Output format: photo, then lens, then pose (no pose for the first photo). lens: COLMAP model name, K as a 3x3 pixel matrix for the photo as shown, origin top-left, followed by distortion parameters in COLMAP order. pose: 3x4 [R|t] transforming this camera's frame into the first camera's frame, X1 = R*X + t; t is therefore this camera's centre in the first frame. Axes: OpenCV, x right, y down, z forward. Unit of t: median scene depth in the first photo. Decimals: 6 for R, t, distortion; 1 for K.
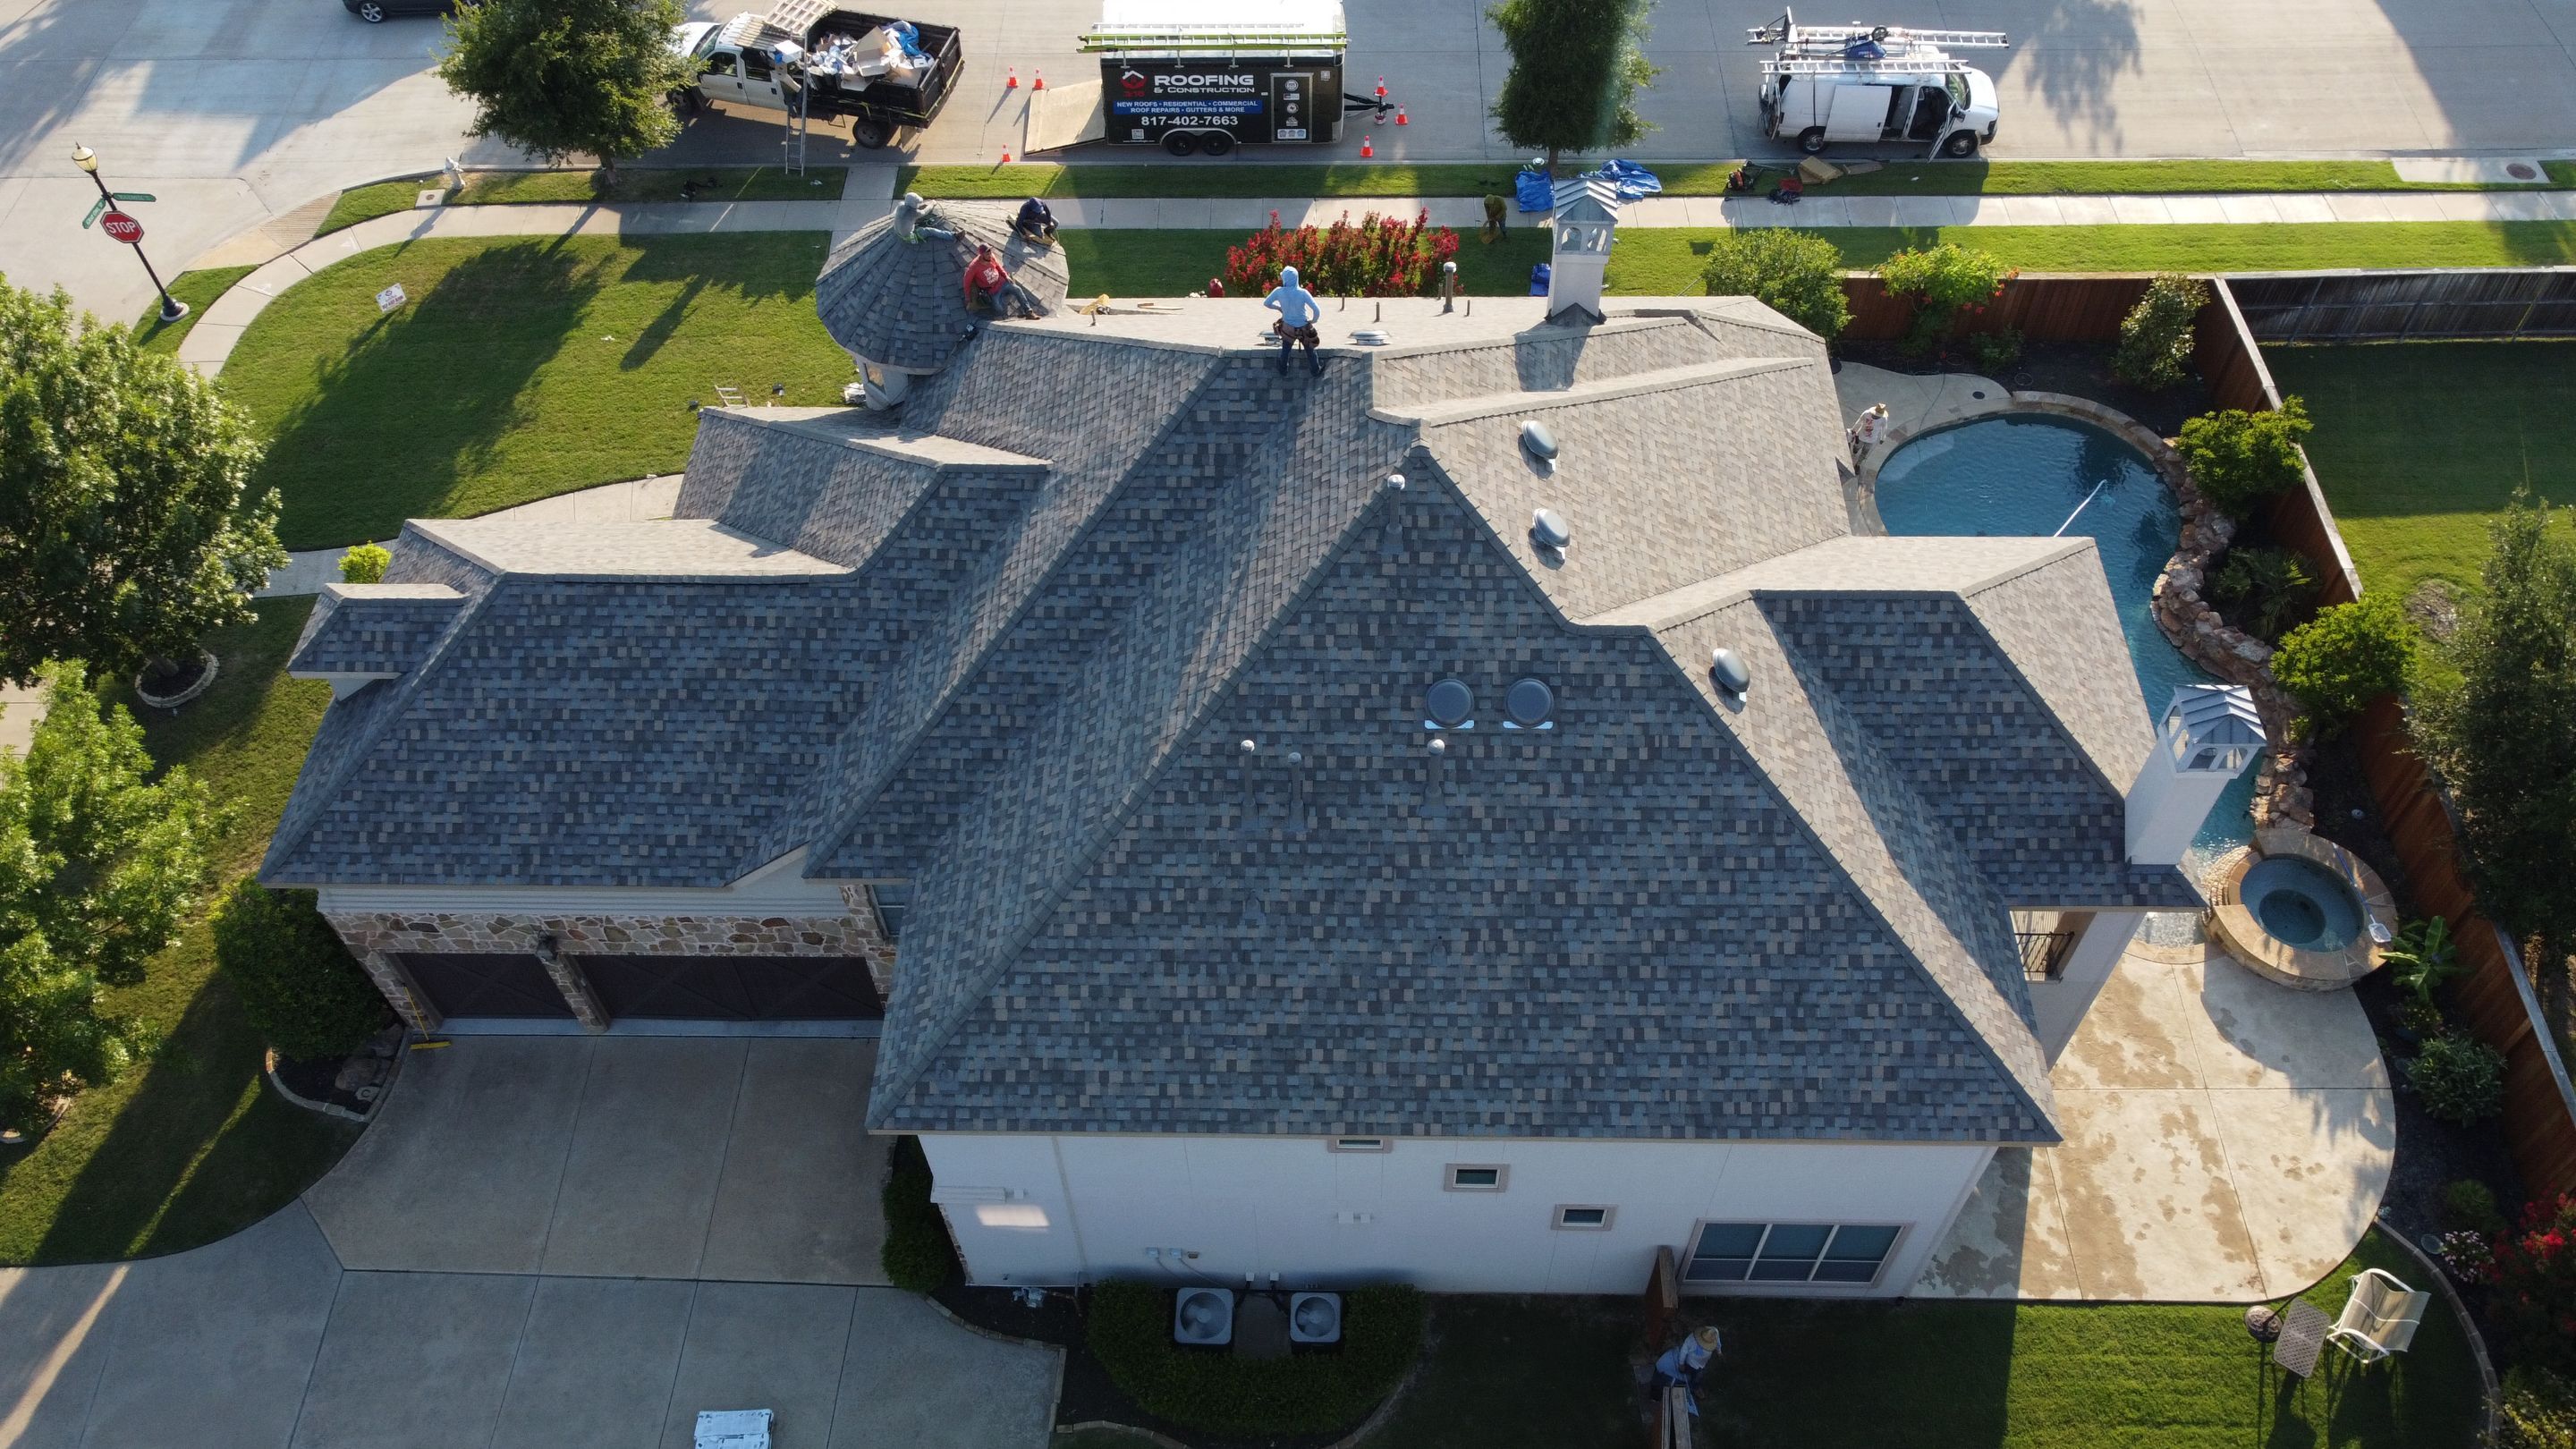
lens RADIAL K [[1952.1, 0, 1281.1], [0, 1952.1, 718.5], [0, 0, 1]] dist [0.004892, -0.011068]
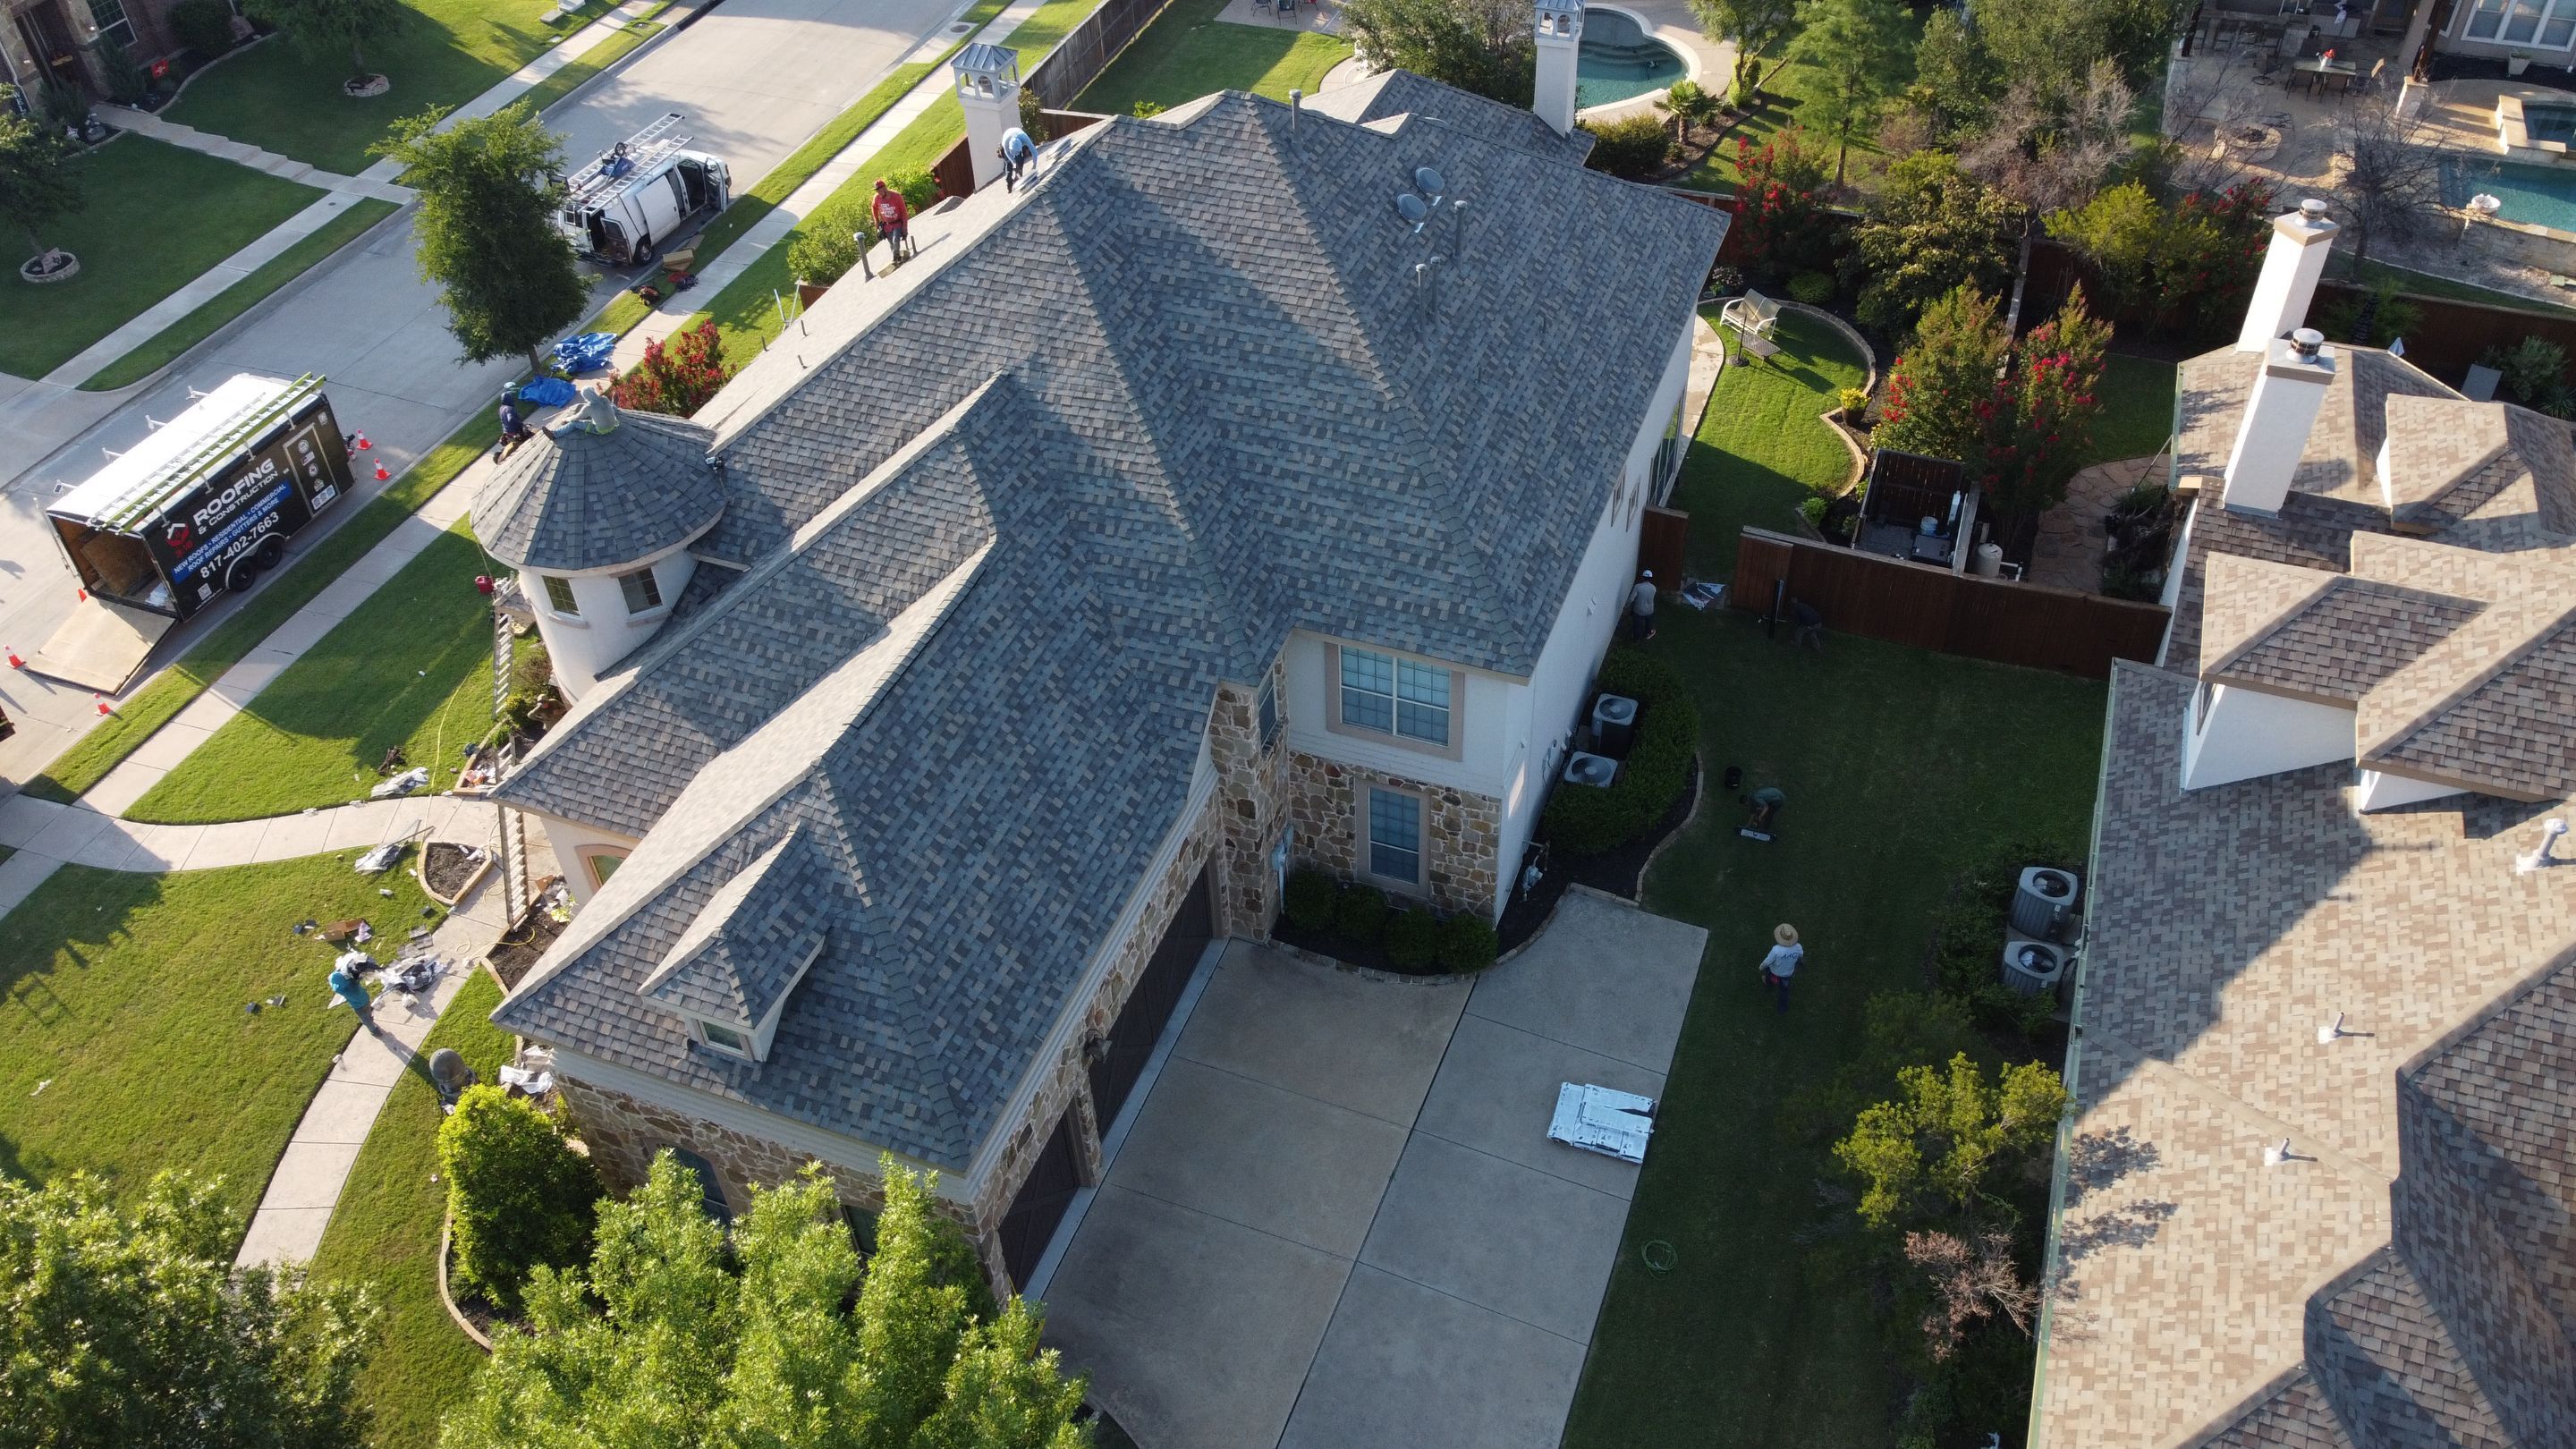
lens RADIAL K [[1952.1, 0, 1285.1], [0, 1952.1, 714.0], [0, 0, 1]] dist [0.004892, -0.011068]
pose [[0.337774, -0.621722, 0.706662, -0.836478], [0.761203, 0.622034, 0.183422, -0.078790], [-0.553605, 0.475958, 0.683363, 0.216885]]
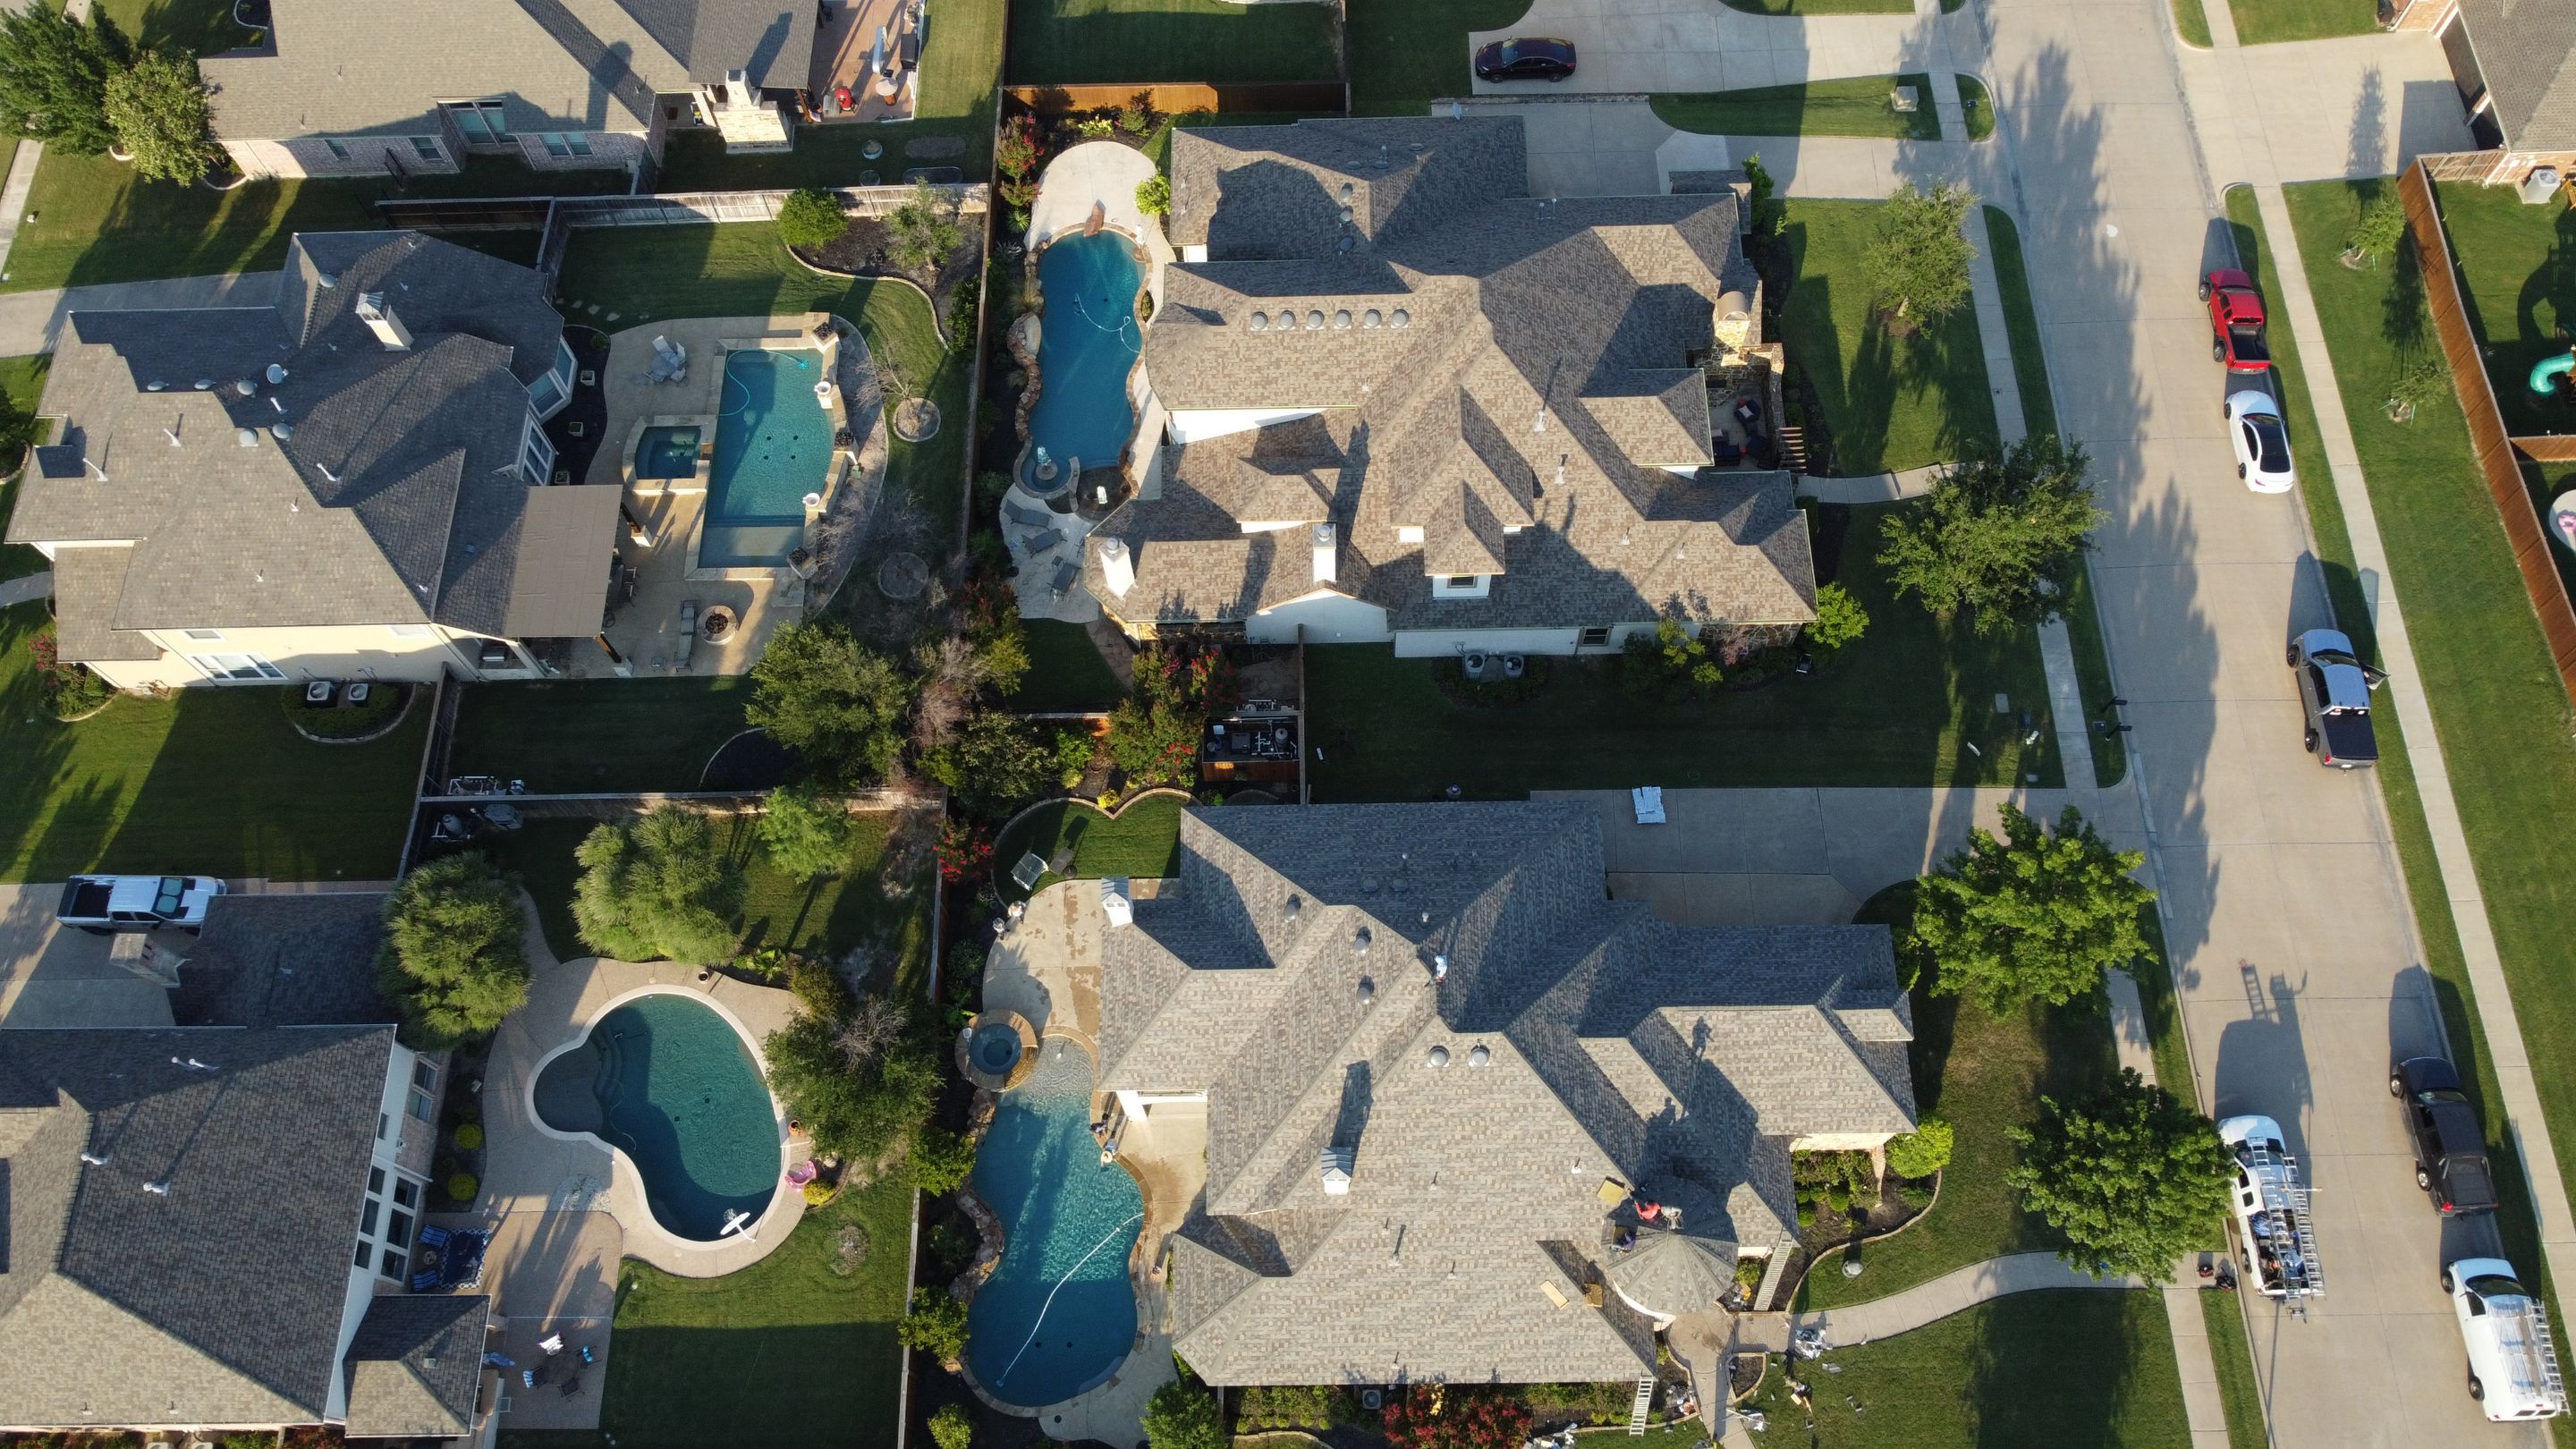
lens RADIAL K [[1952.1, 0, 1282.5], [0, 1952.1, 715.9], [0, 0, 1]] dist [0.004892, -0.011068]
pose [[-0.998290, 0.048883, 0.032060, 0.112293], [0.005939, -0.460778, 0.887495, -1.692556], [0.058156, 0.886168, 0.459700, -0.326157]]
